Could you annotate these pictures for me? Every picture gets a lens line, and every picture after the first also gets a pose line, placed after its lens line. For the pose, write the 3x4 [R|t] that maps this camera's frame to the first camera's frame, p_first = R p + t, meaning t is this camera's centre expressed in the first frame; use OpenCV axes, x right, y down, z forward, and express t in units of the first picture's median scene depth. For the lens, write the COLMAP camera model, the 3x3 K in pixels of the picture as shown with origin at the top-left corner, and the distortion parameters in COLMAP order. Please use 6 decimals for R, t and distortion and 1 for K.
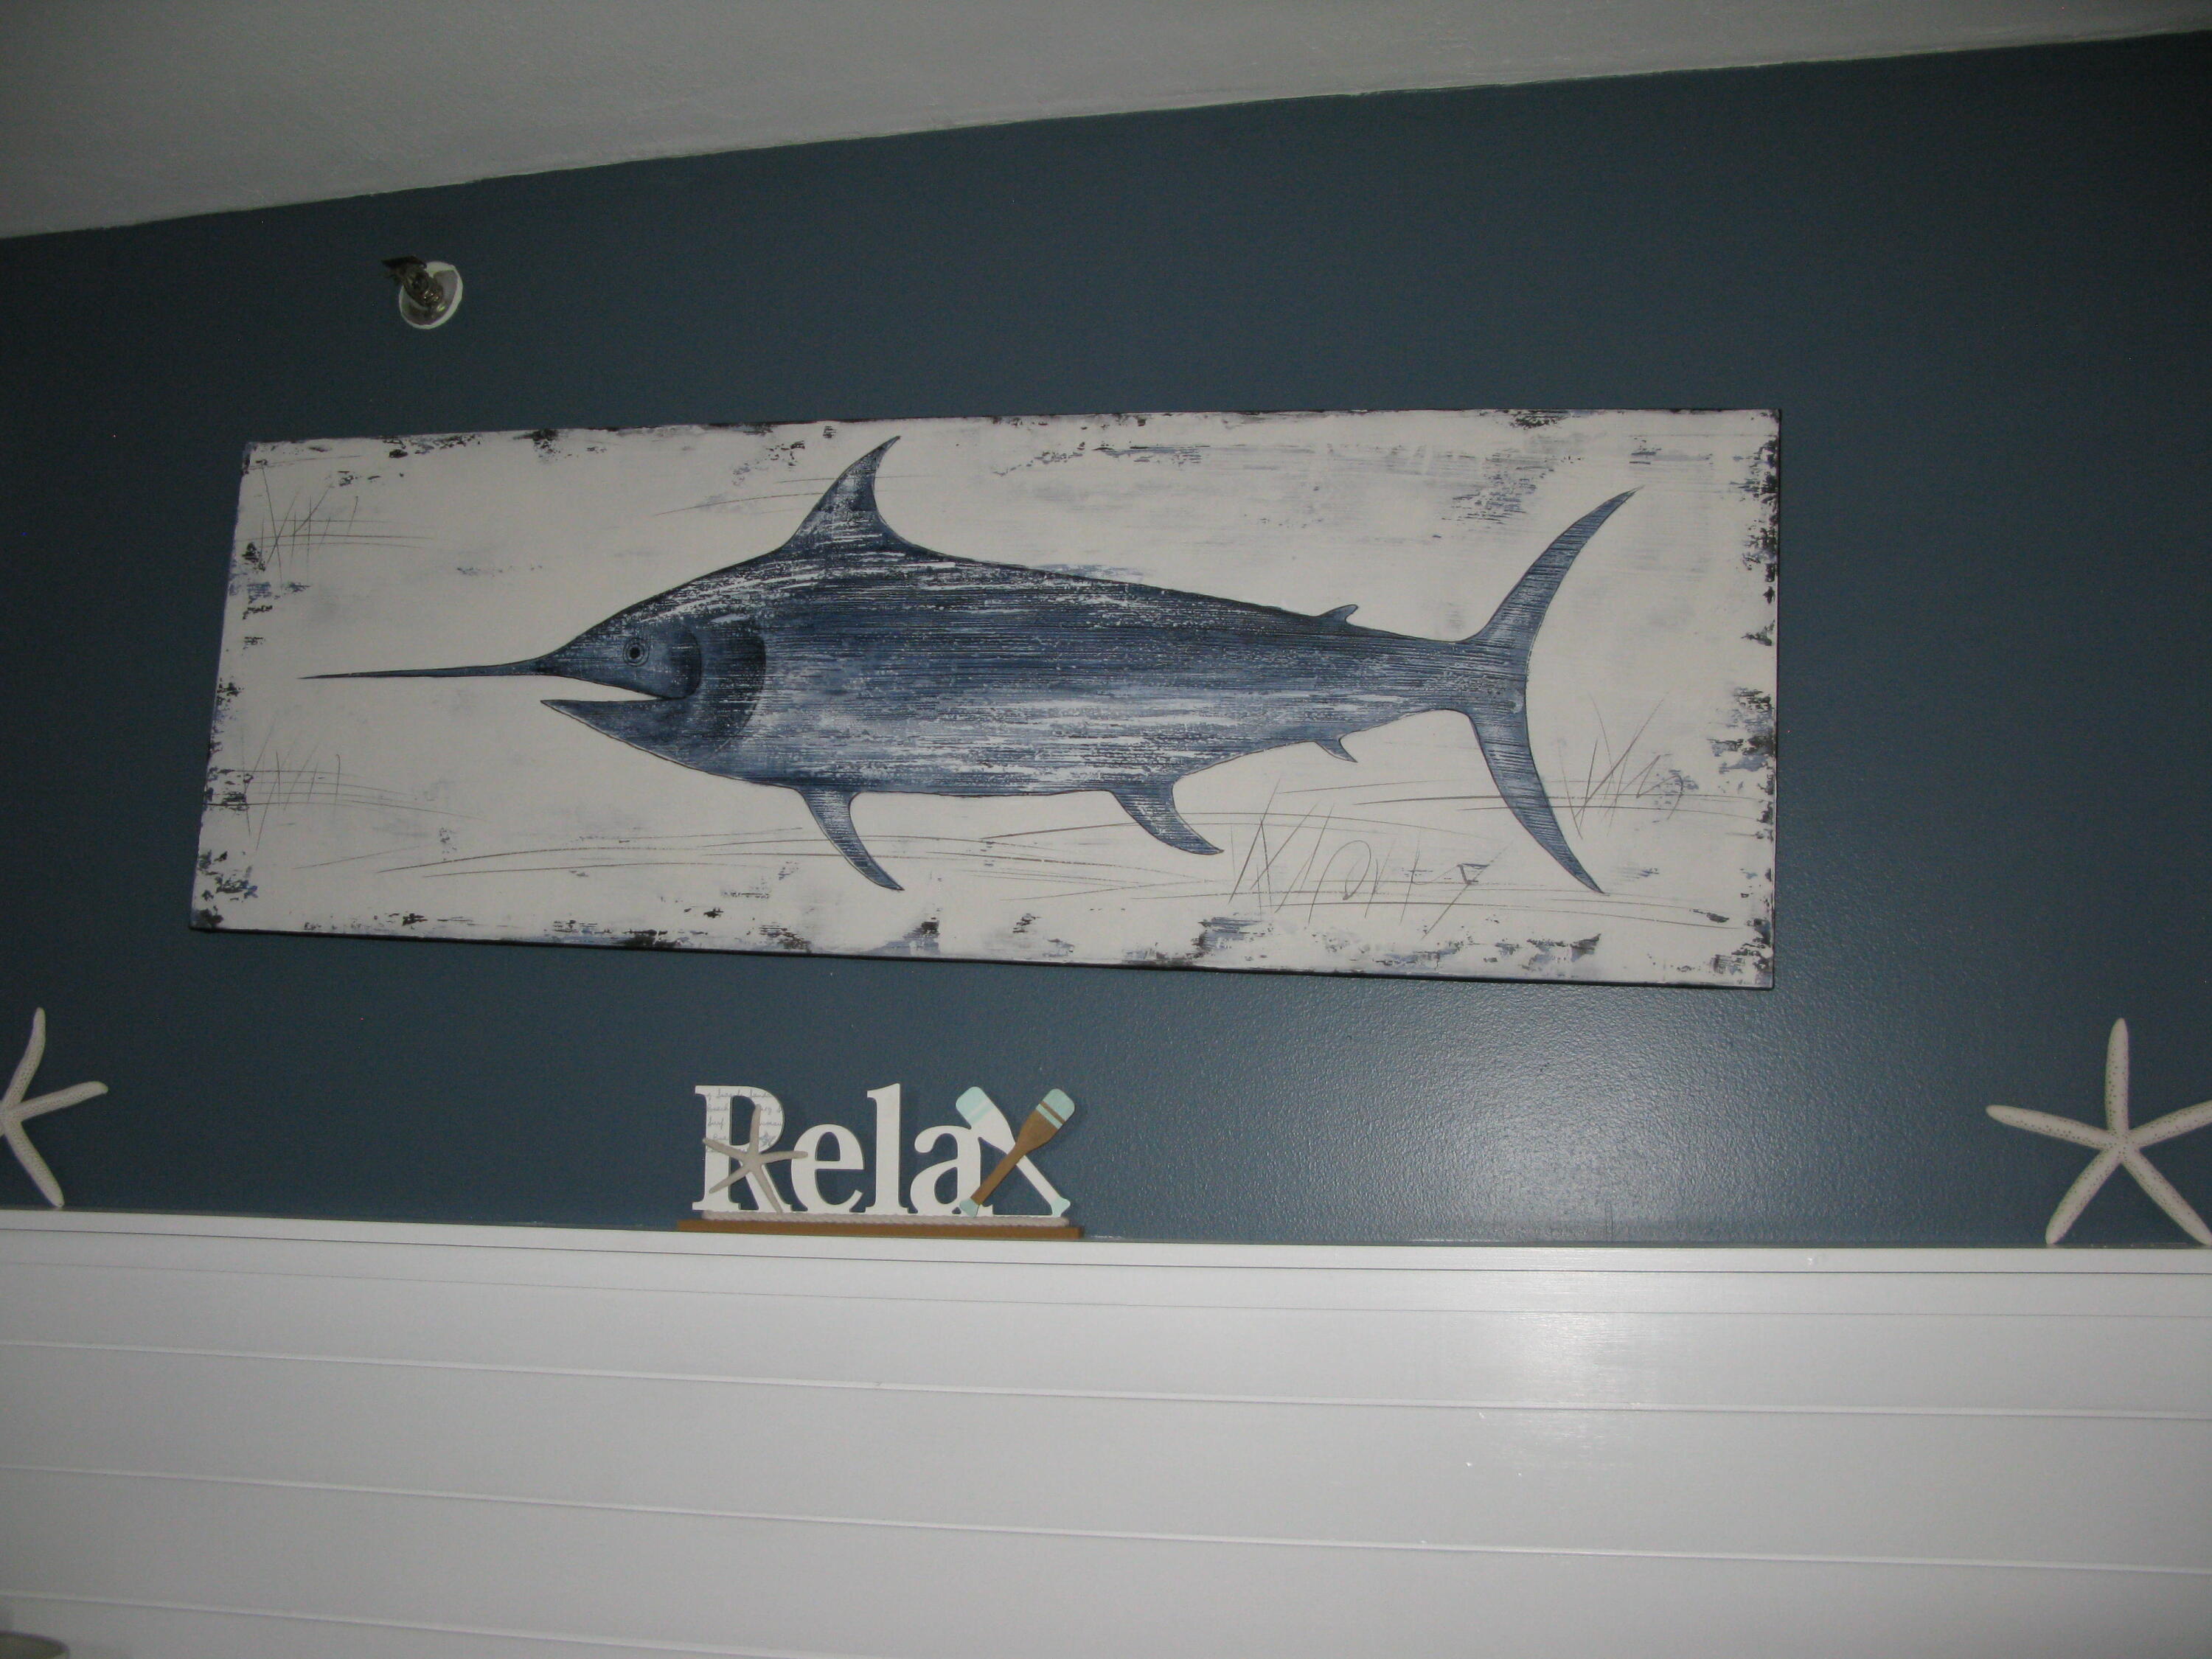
lens RADIAL K [[2226.3, 0, 1090.4], [0, 2226.3, 825.7], [0, 0, 1]] dist [-0.212062, 0.258900]
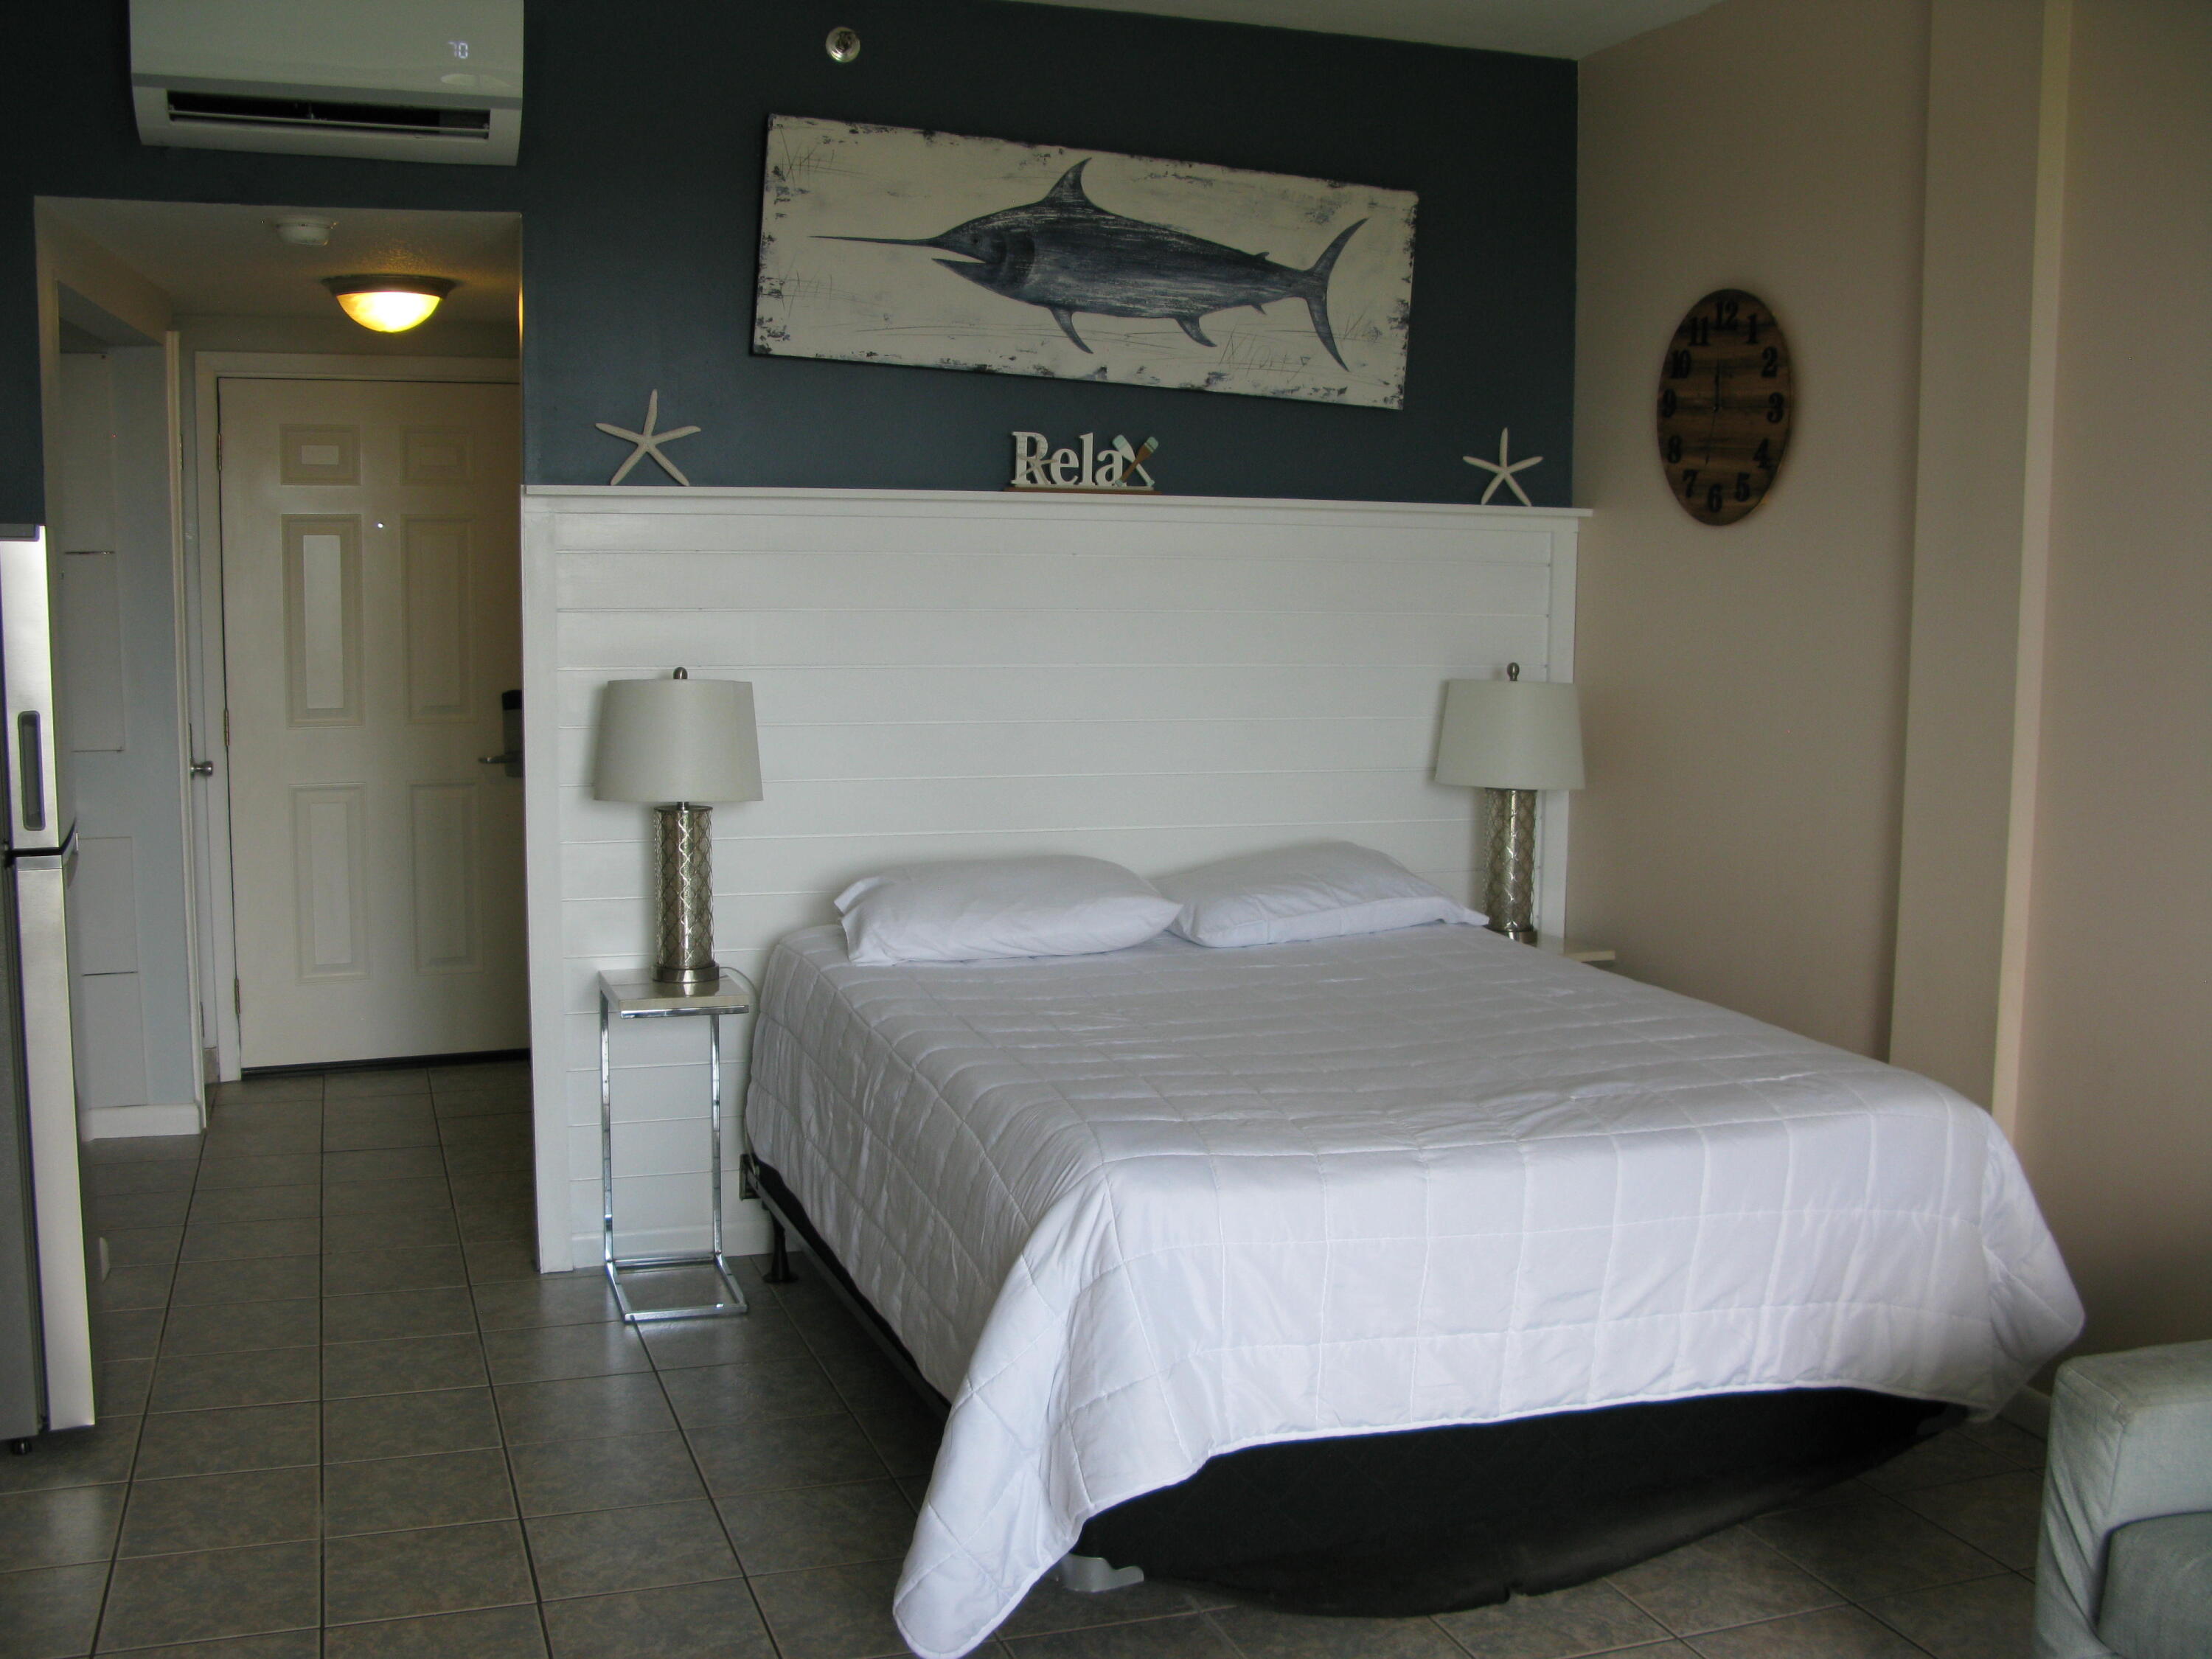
lens RADIAL K [[2227.9, 0, 1062.9], [0, 2227.9, 826.9], [0, 0, 1]] dist [-0.210136, 0.263591]
pose [[0.863972, -0.060784, 0.499858, -1.360686], [-0.083253, 0.961782, 0.260852, -0.100573], [-0.496610, -0.266984, 0.825892, -1.125578]]
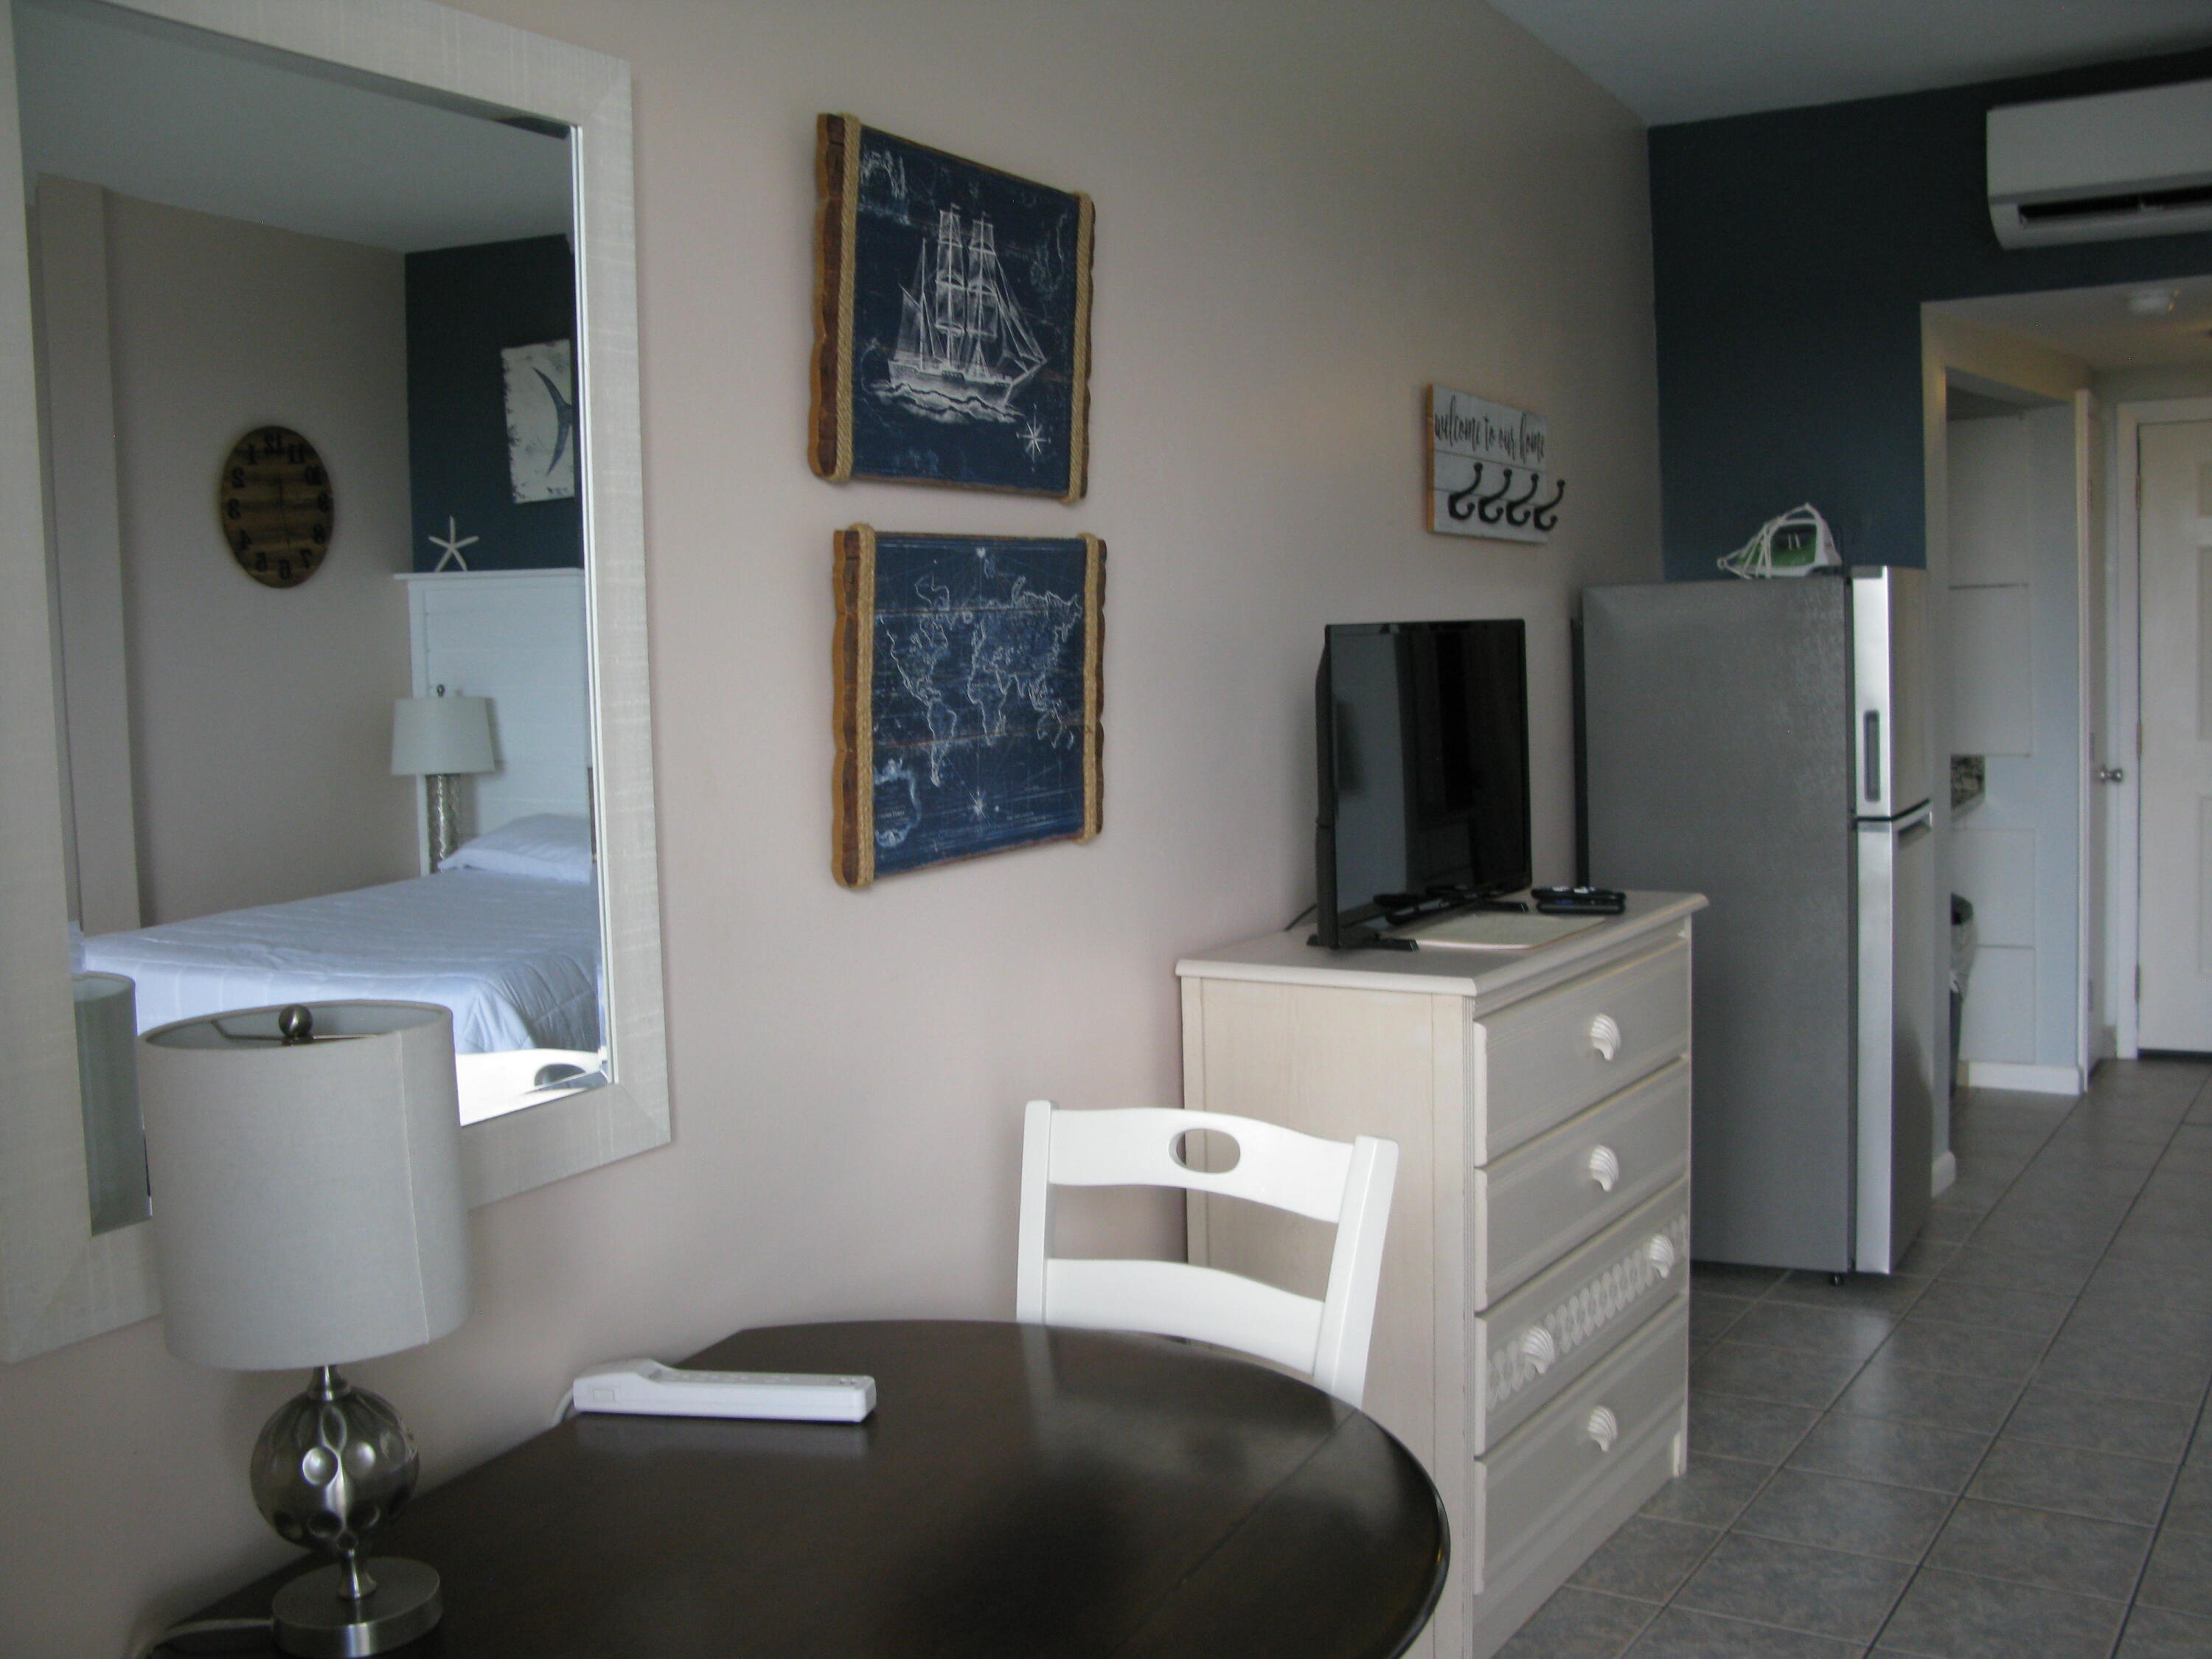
lens RADIAL K [[2226.3, 0, 1090.4], [0, 2226.3, 825.7], [0, 0, 1]] dist [-0.212062, 0.258900]
pose [[0.930499, -0.009792, -0.366164, -1.132039], [0.103282, 0.966096, 0.236626, -0.175019], [0.351433, -0.257999, 0.899962, -1.627528]]
